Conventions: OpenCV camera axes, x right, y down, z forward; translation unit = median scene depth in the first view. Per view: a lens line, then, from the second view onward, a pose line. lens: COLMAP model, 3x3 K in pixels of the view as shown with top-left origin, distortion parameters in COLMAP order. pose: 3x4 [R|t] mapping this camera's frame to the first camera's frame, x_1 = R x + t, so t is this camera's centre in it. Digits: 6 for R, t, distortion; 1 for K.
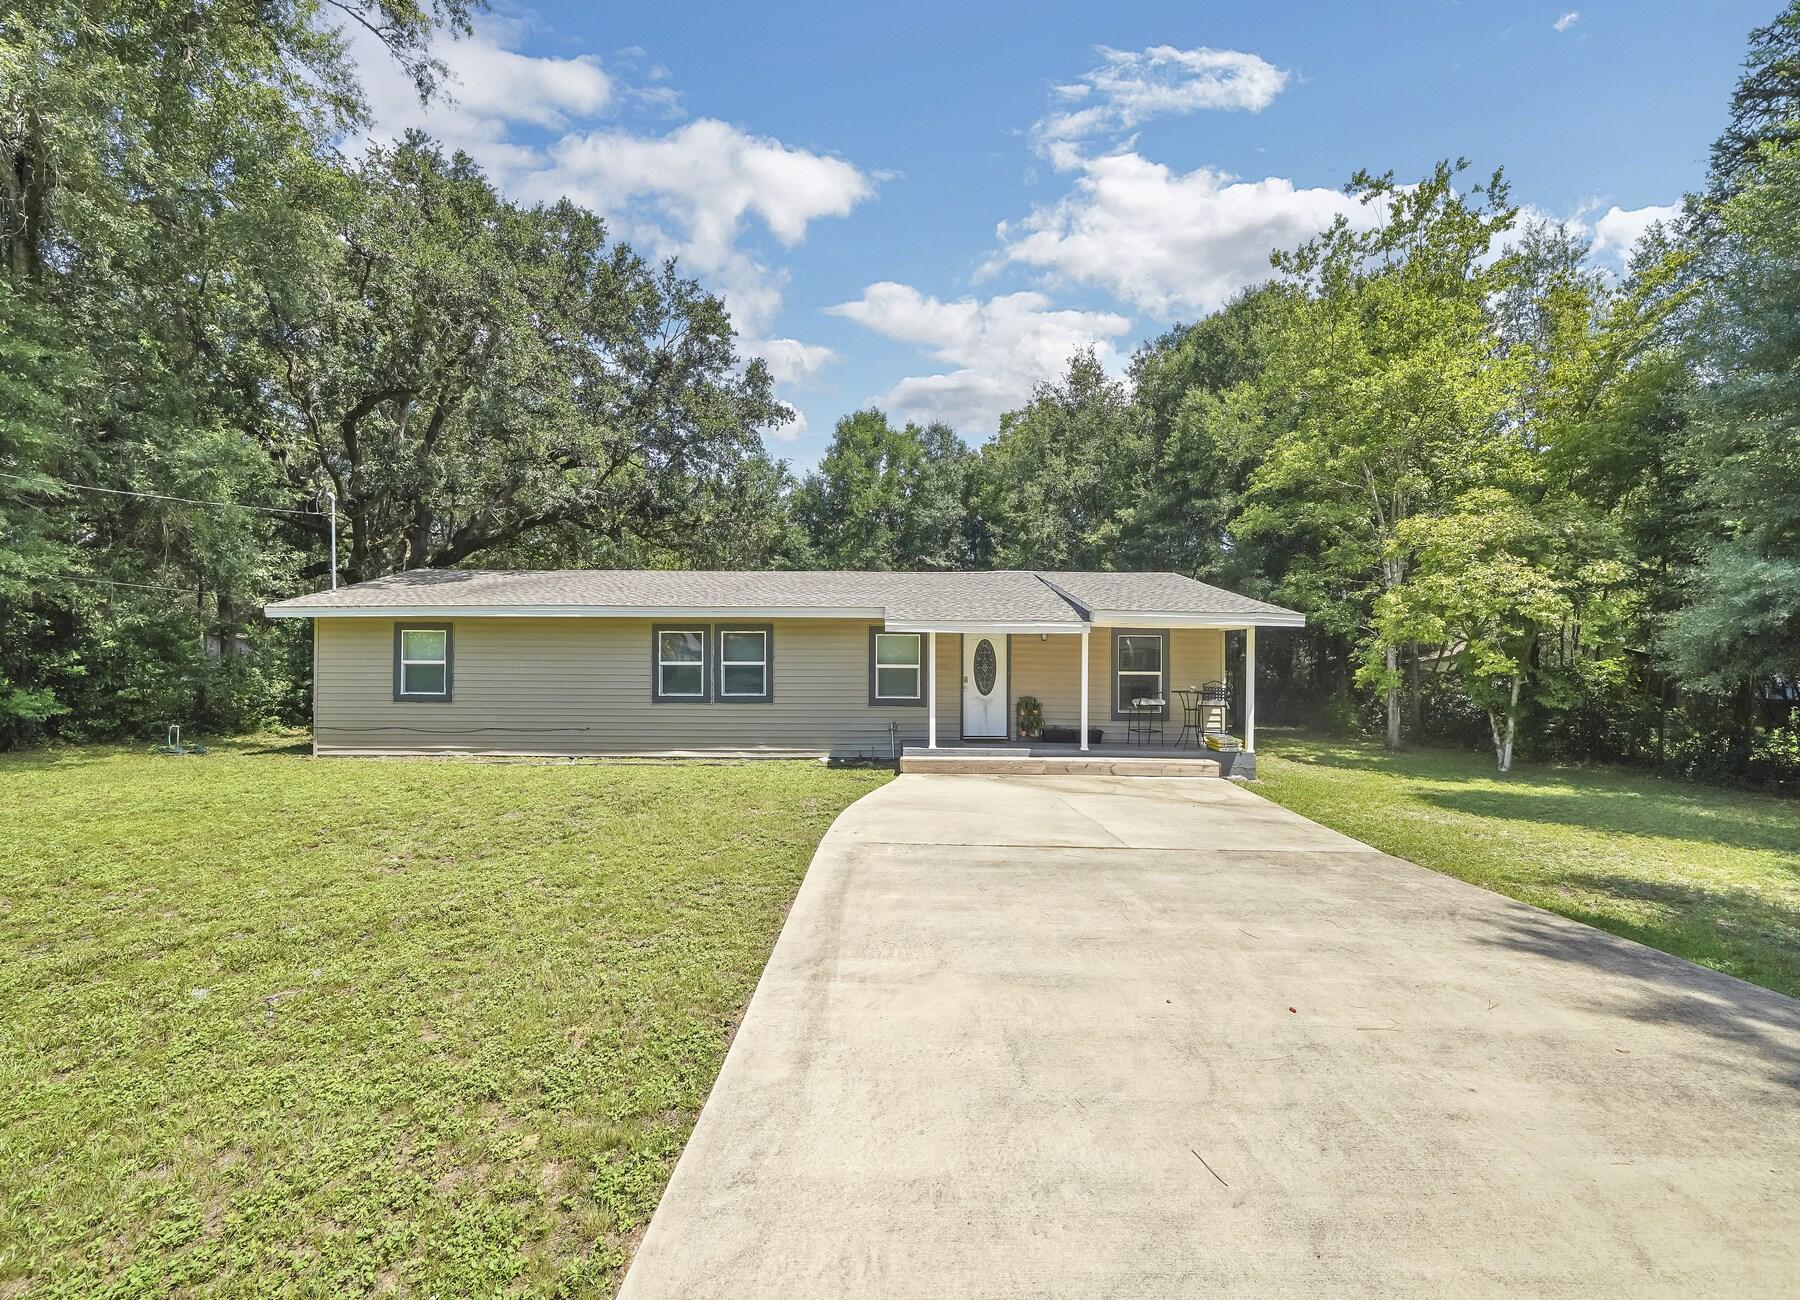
lens RADIAL K [[756.4, 0, 900.0], [0, 756.4, 650.0], [0, 0, 1]] dist [-0.000175, -0.000032]
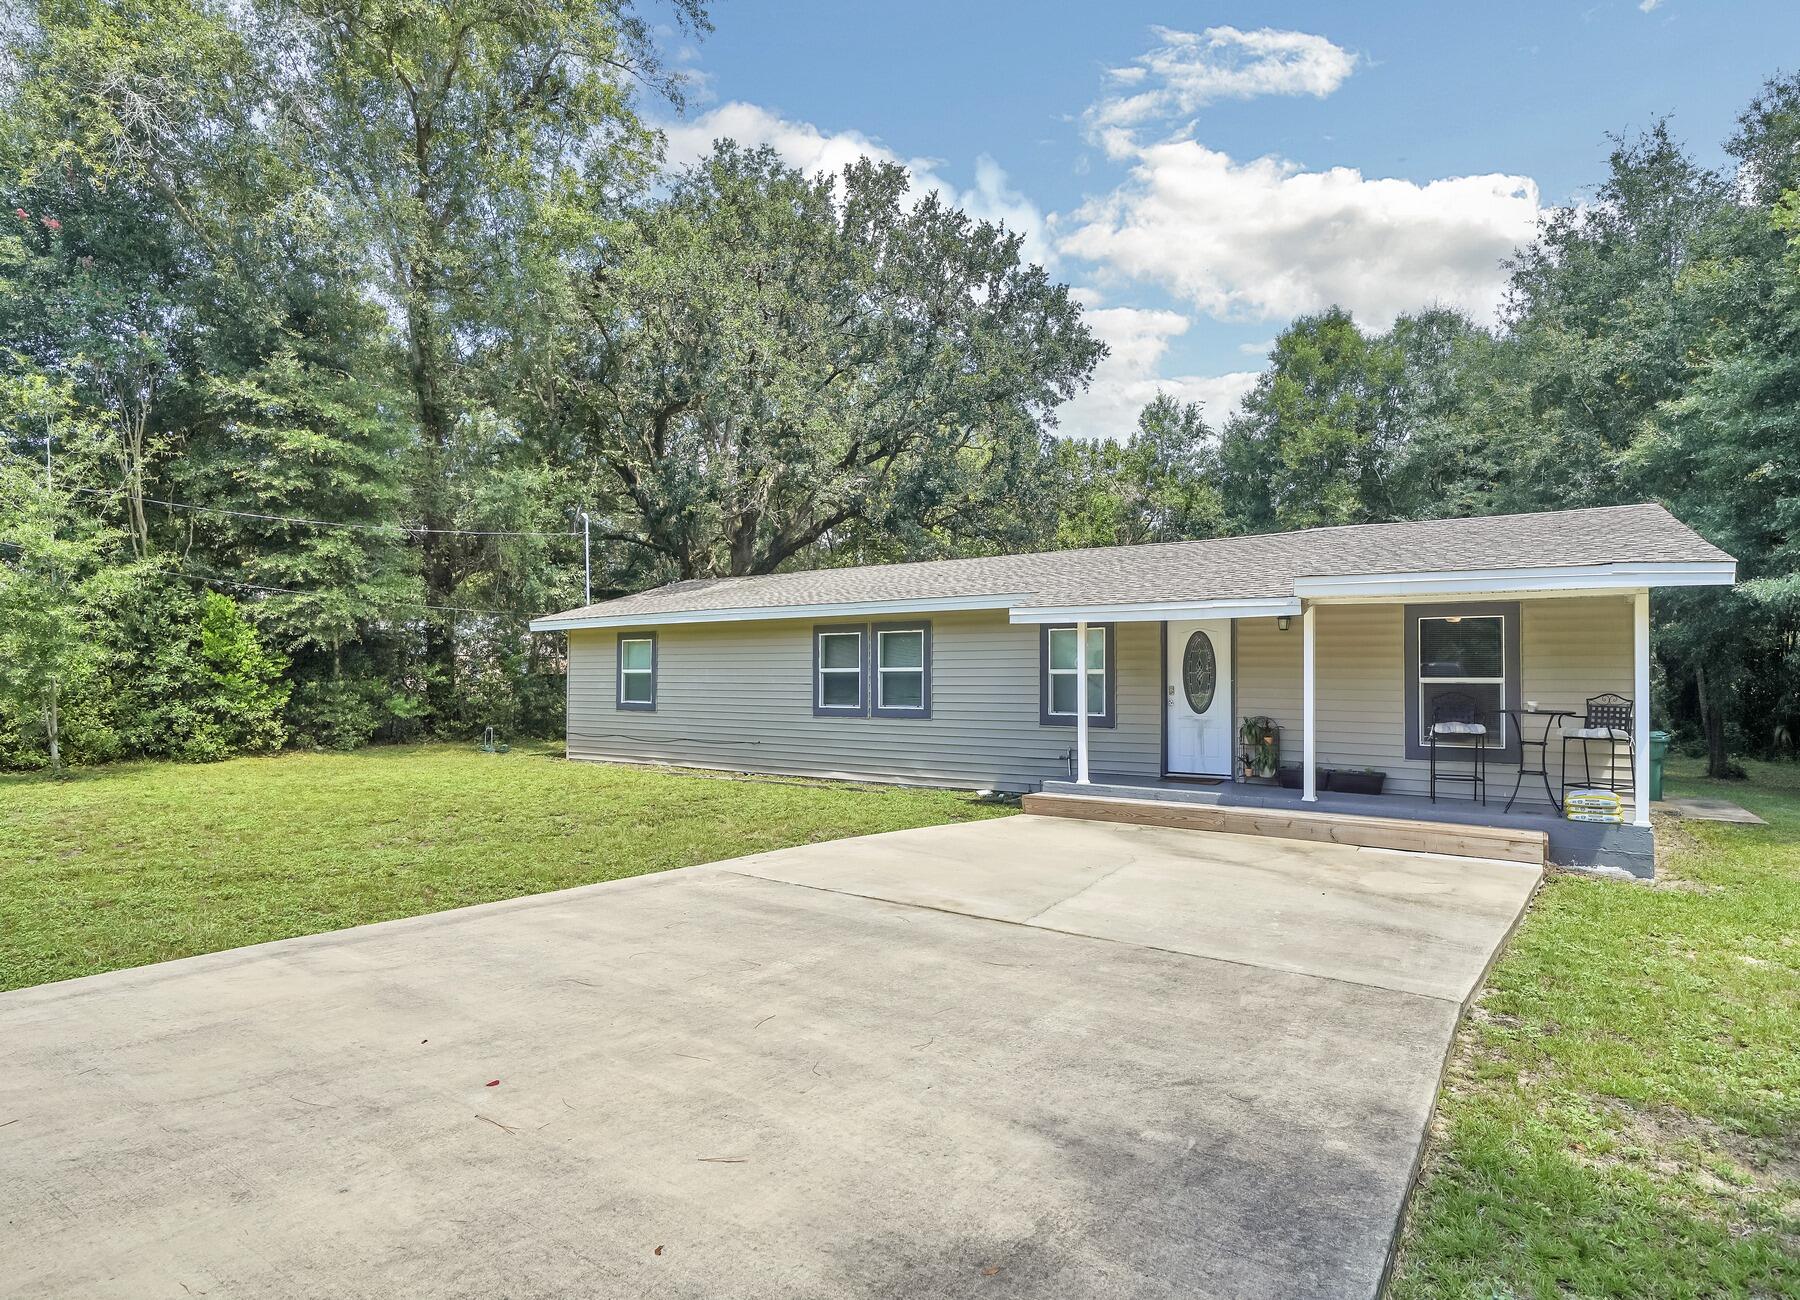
lens RADIAL K [[986.0, 0, 900.0], [0, 986.0, 650.0], [0, 0, 1]] dist [0.002252, -0.000498]
pose [[0.818277, -0.021264, -0.574431, 0.413439], [0.009774, 0.999686, -0.023083, 0.021343], [0.574741, 0.013274, 0.818228, 0.124103]]
